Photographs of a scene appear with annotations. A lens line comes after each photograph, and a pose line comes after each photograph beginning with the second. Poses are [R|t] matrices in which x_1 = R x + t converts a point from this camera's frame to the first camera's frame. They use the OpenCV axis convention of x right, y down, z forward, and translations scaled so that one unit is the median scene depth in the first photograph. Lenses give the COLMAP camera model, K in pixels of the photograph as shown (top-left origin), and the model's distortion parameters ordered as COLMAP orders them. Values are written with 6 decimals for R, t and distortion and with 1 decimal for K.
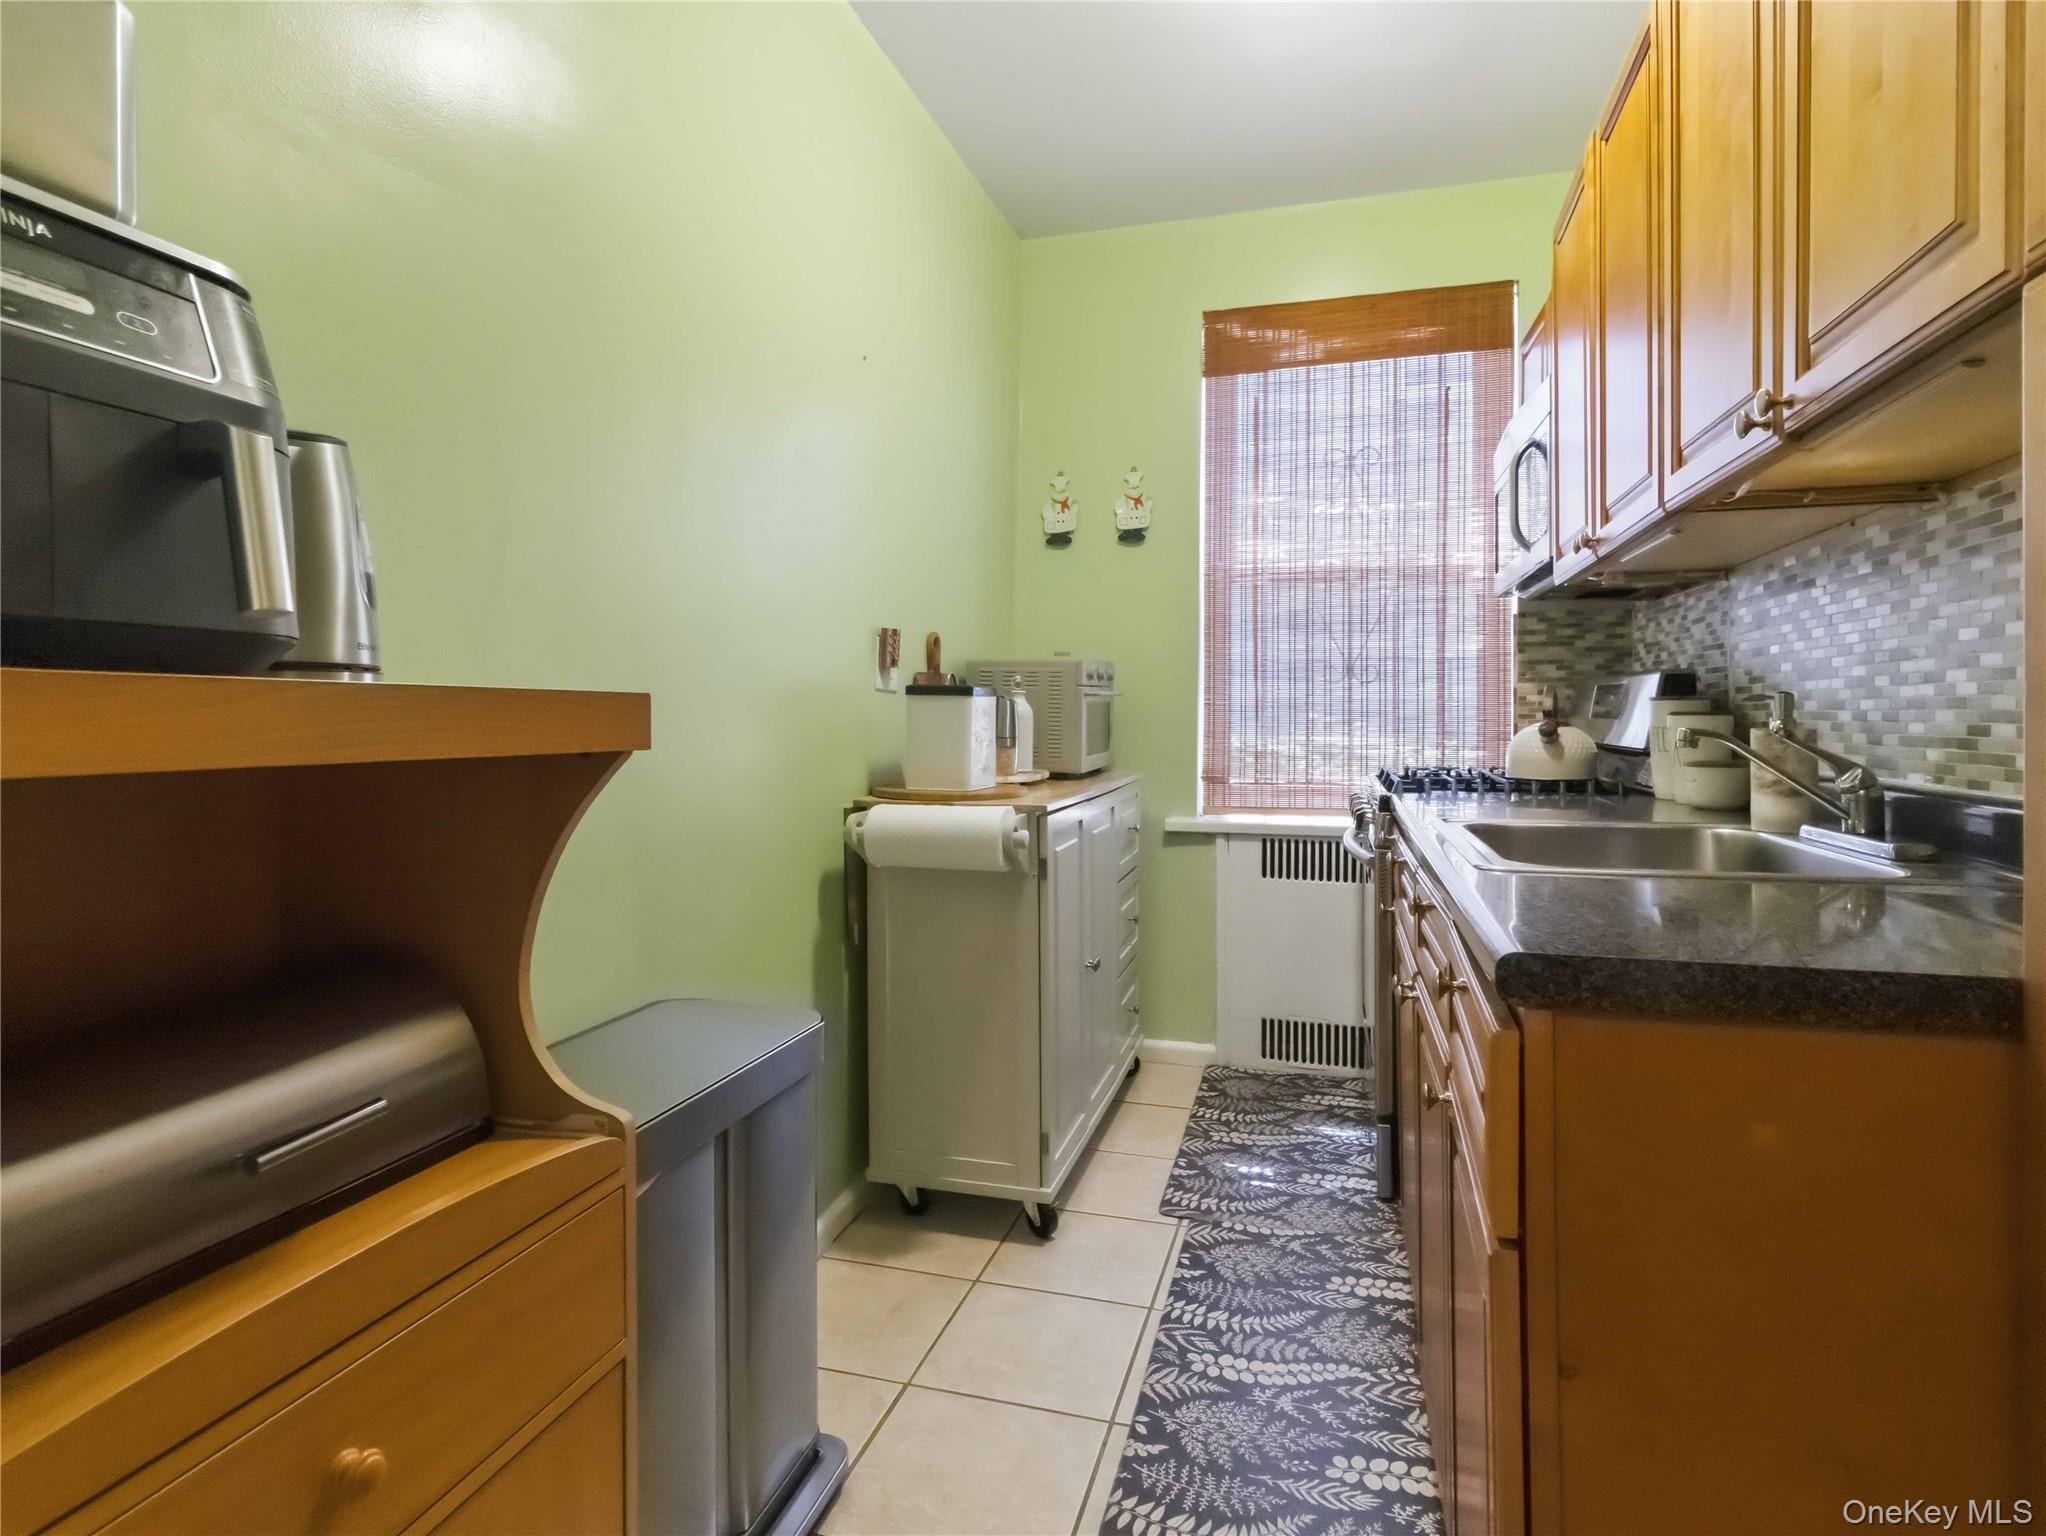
lens RADIAL K [[1077.3, 0, 1024.8], [0, 1077.3, 724.4], [0, 0, 1]] dist [0.003177, 0.000997]
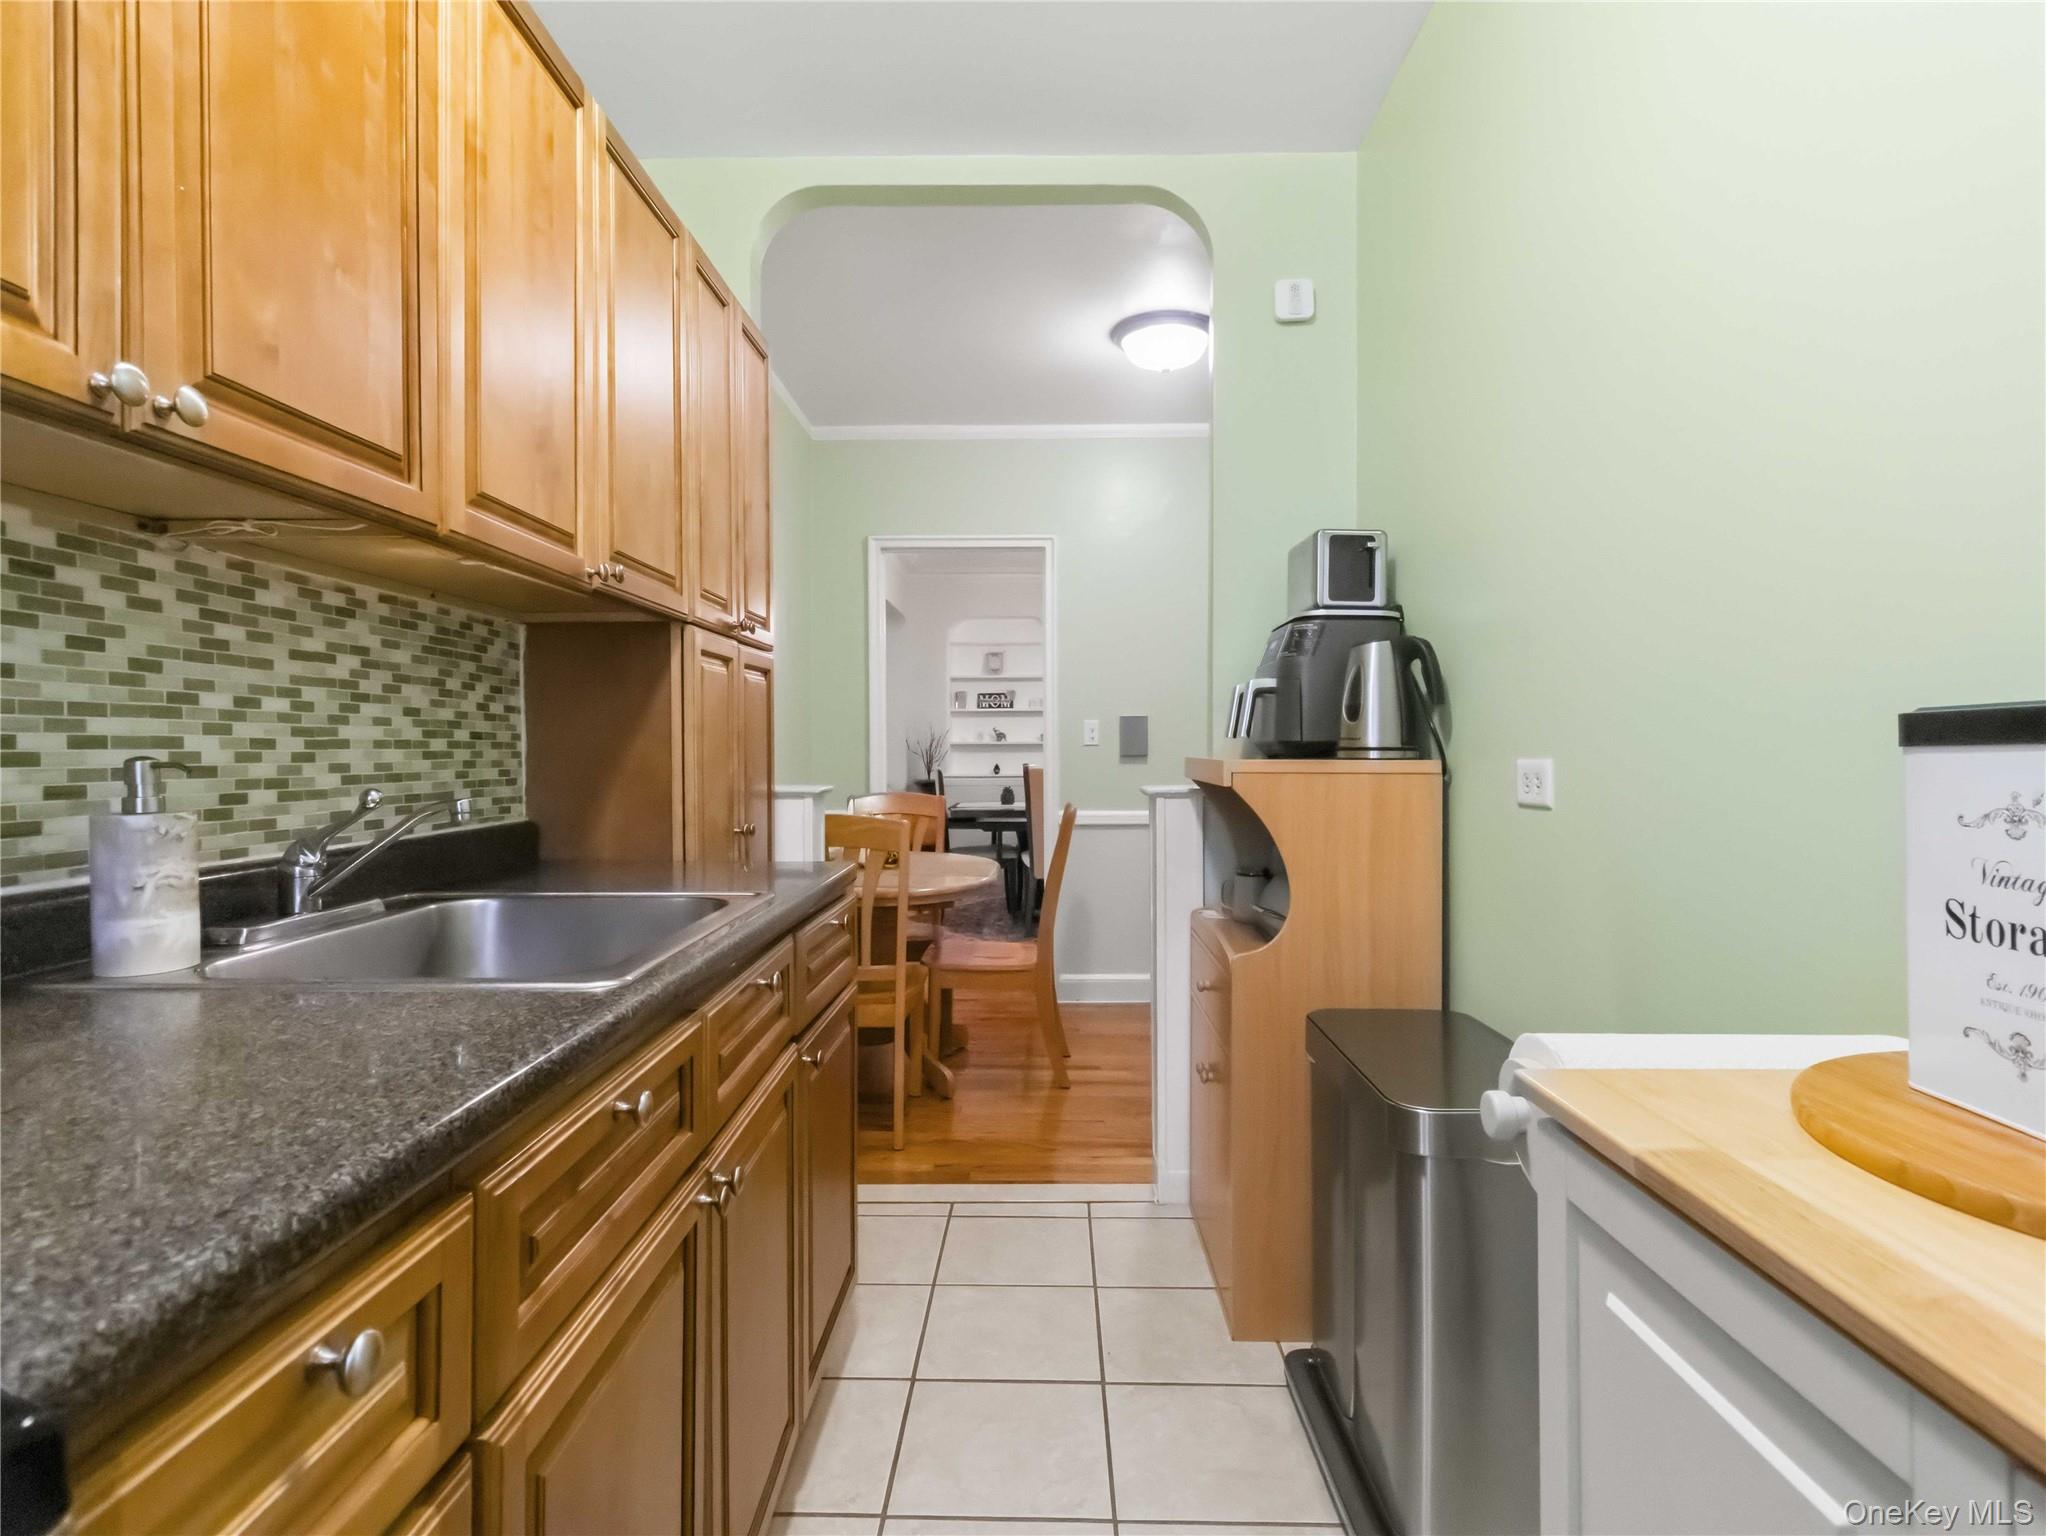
lens RADIAL K [[1051.7, 0, 1018.5], [0, 1051.7, 748.1], [0, 0, 1]] dist [0.005586, -0.002191]
pose [[-0.966323, -0.002388, -0.257321, 0.229963], [-0.004327, 0.999966, 0.006968, -0.027618], [0.257296, 0.007847, -0.966301, 1.141453]]
